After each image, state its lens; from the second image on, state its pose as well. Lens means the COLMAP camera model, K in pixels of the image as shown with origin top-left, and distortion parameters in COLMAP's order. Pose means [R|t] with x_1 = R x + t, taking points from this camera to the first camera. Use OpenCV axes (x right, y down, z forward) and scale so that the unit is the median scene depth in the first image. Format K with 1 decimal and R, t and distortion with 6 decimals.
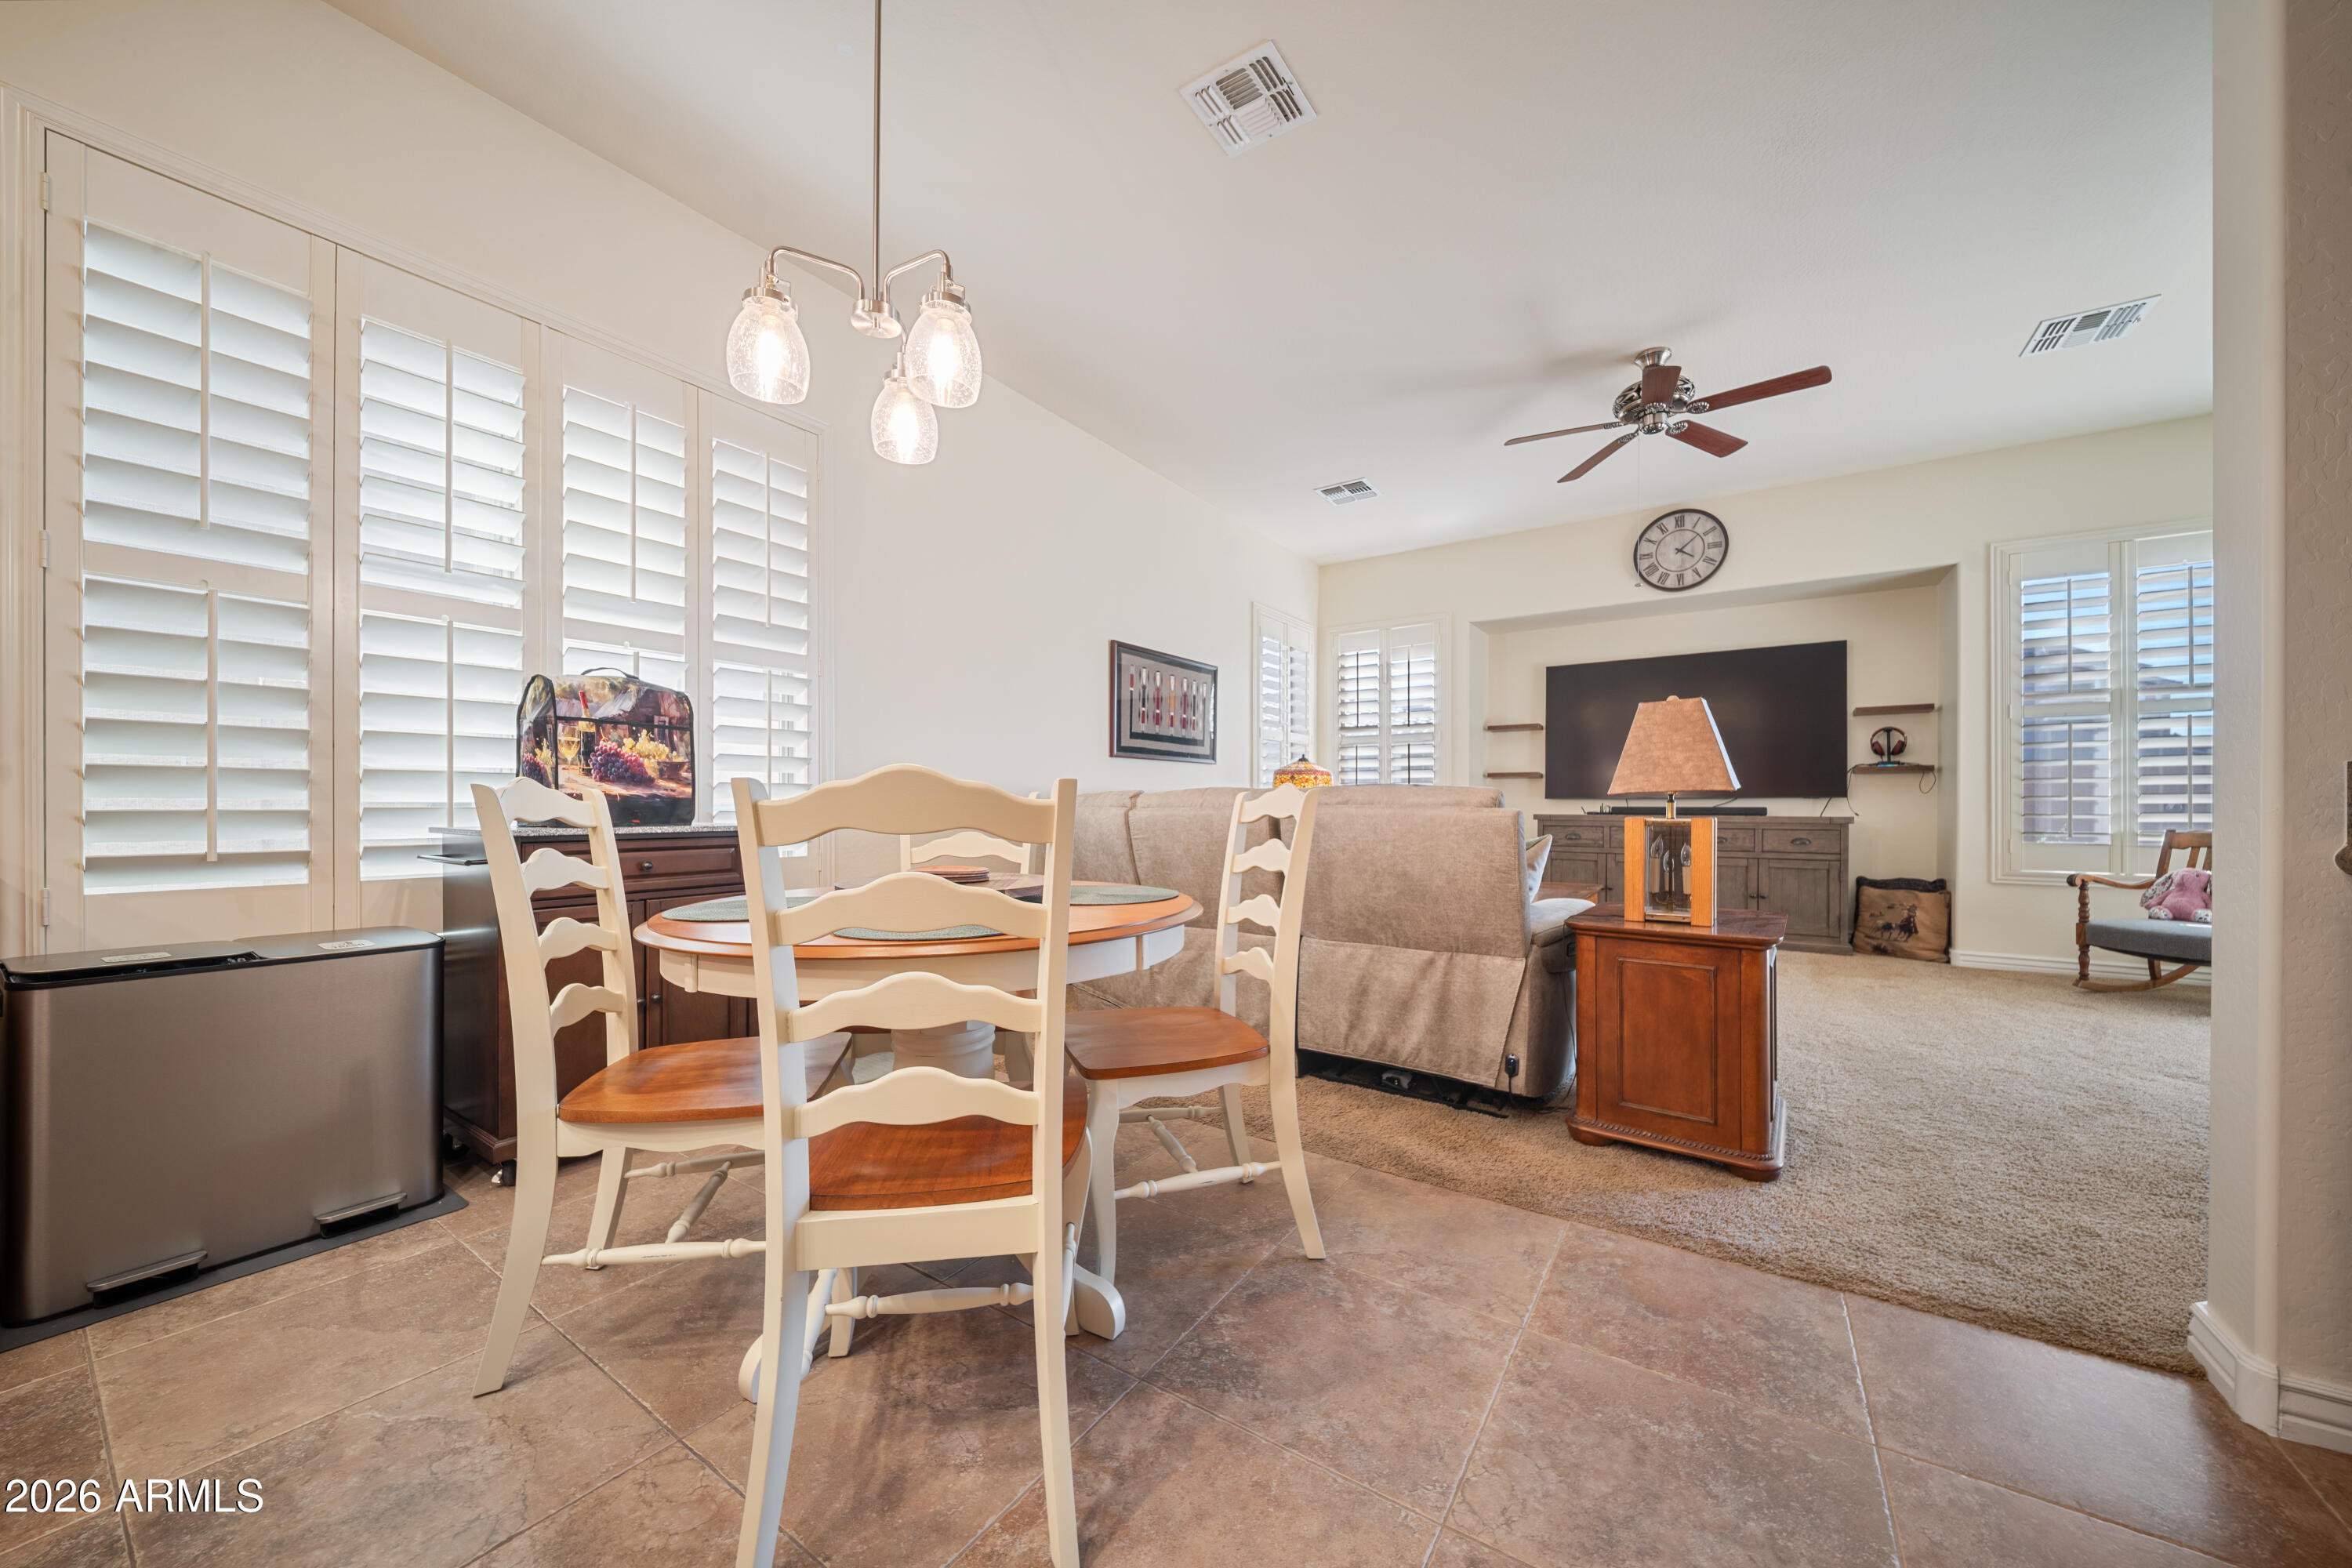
lens RADIAL K [[824.4, 0, 1186.9], [0, 824.4, 801.6], [0, 0, 1]] dist [-0.002259, -0.000774]
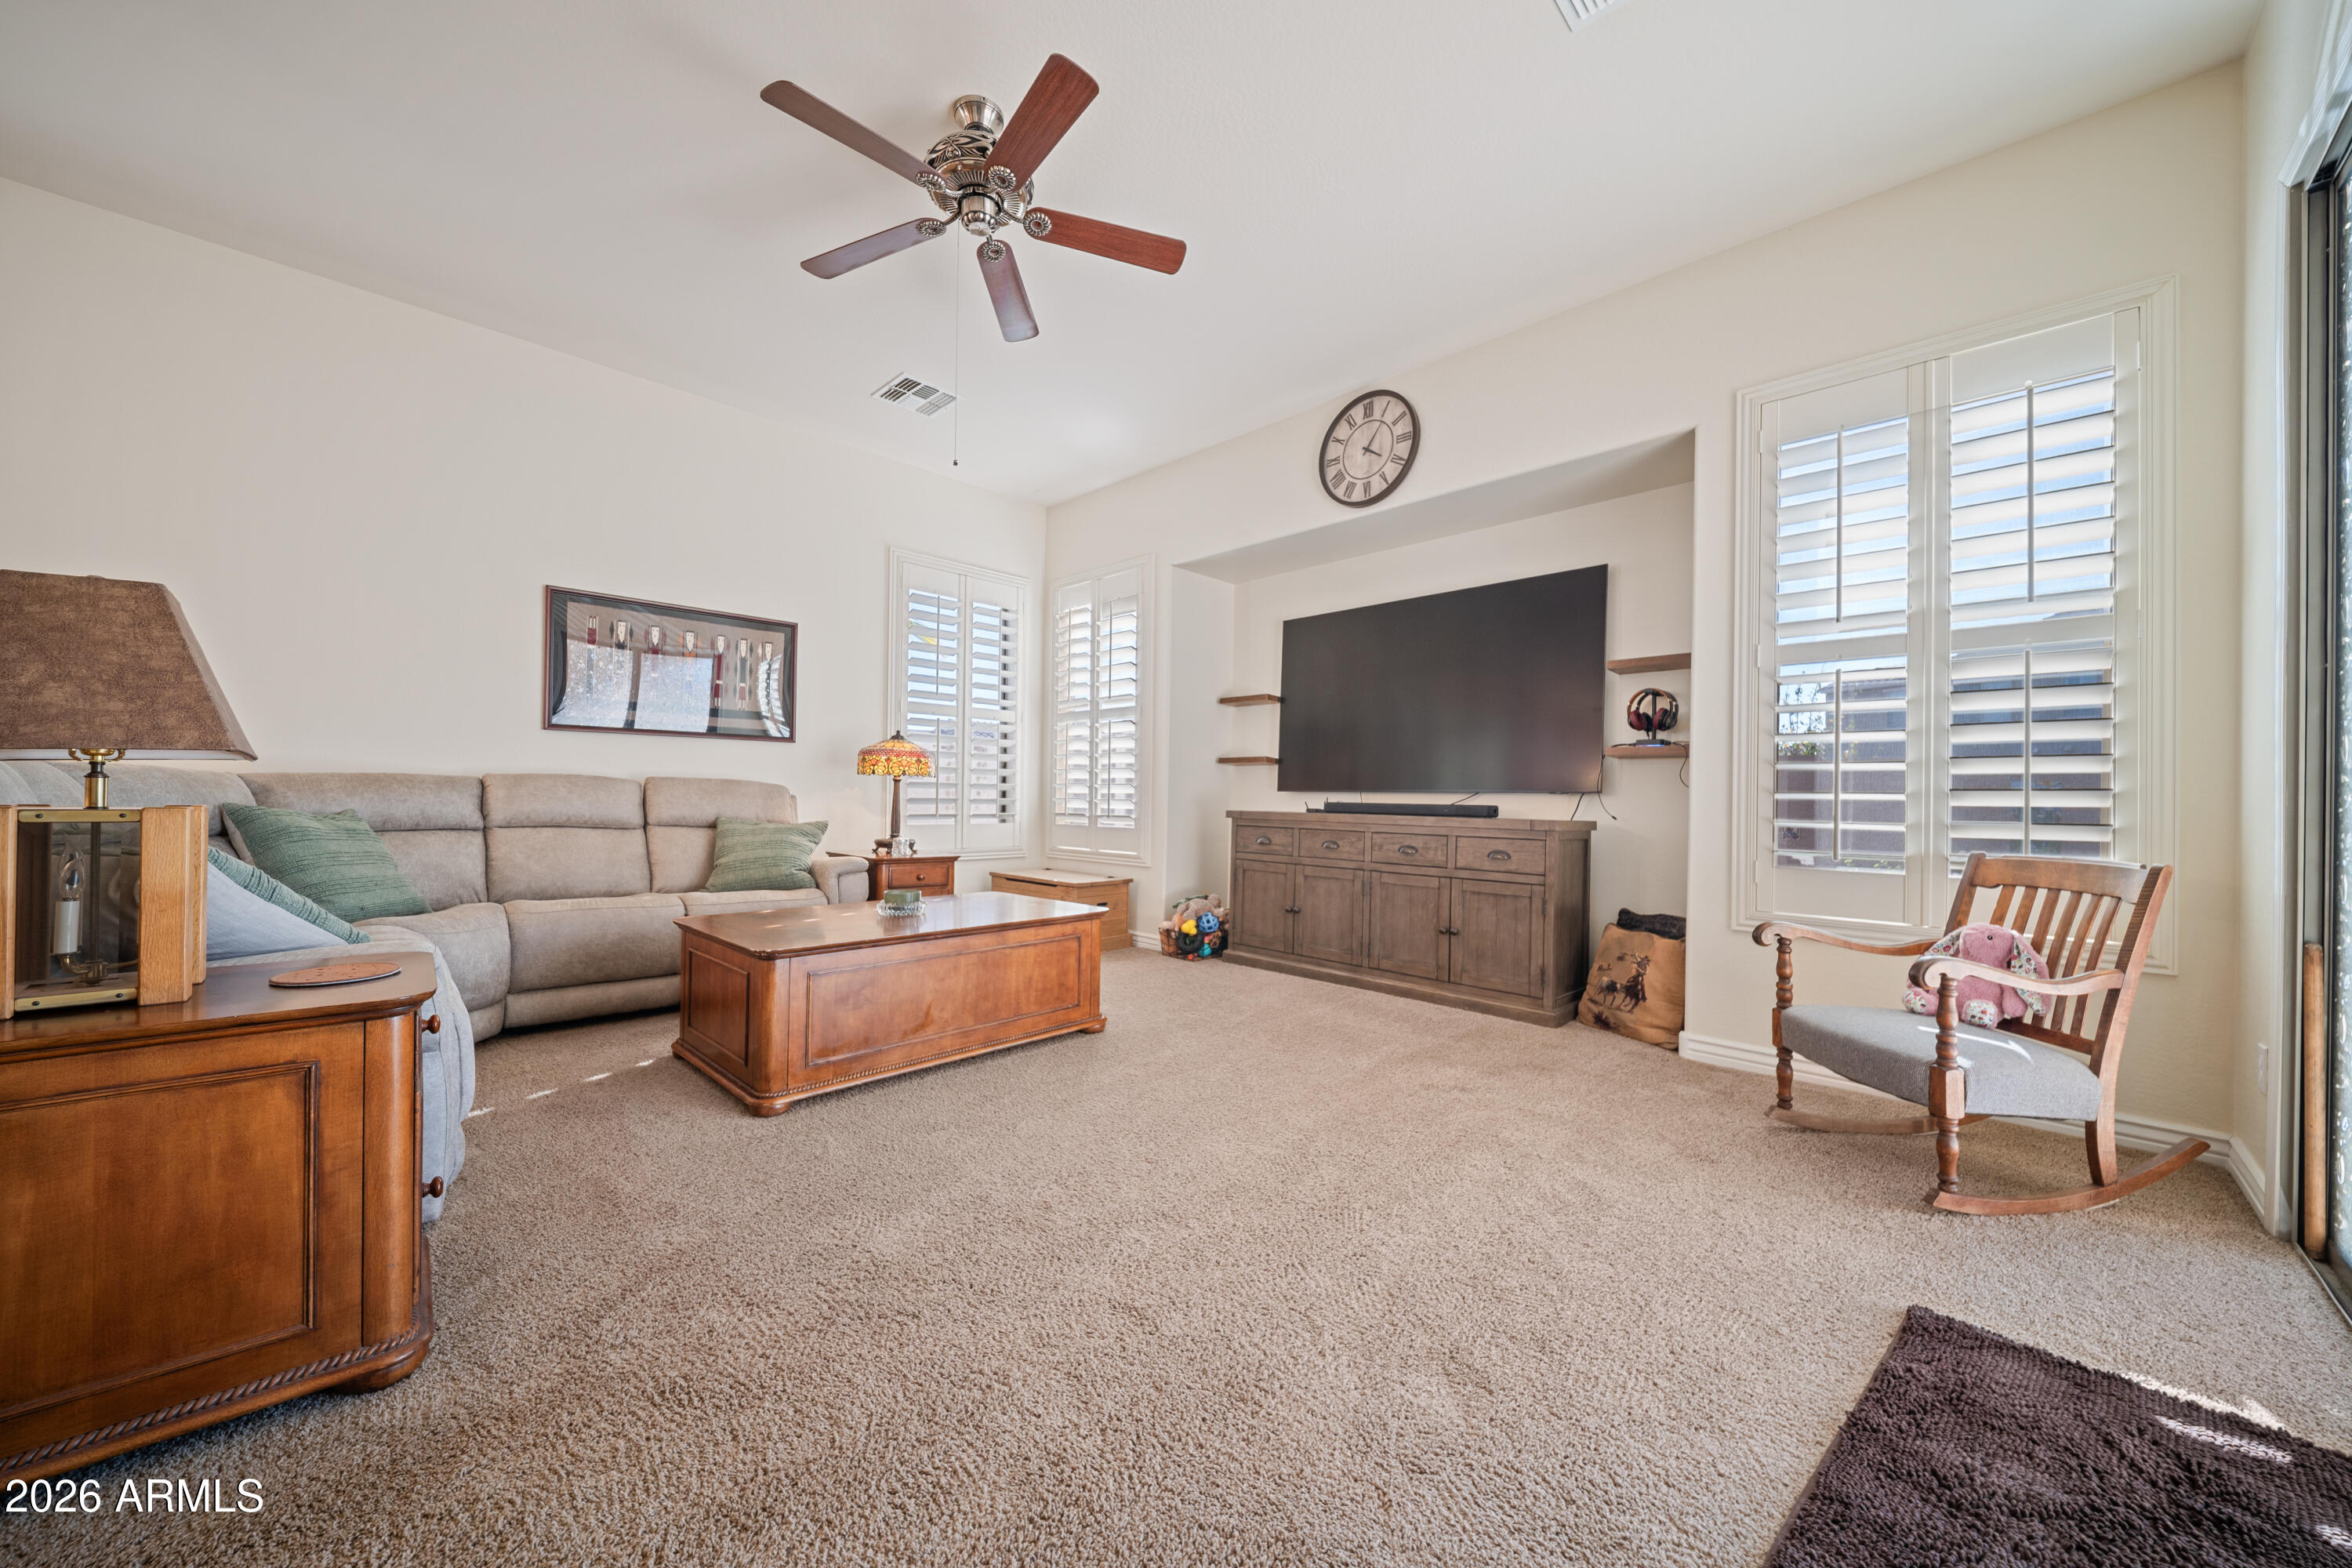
lens RADIAL K [[824.4, 0, 1170.7], [0, 824.4, 787.2], [0, 0, 1]] dist [-0.002259, -0.000774]
pose [[0.984272, 0.013068, -0.176177, 0.584473], [-0.014727, 0.999859, -0.008117, 0.001432], [0.176046, 0.010584, 0.984325, 0.268489]]
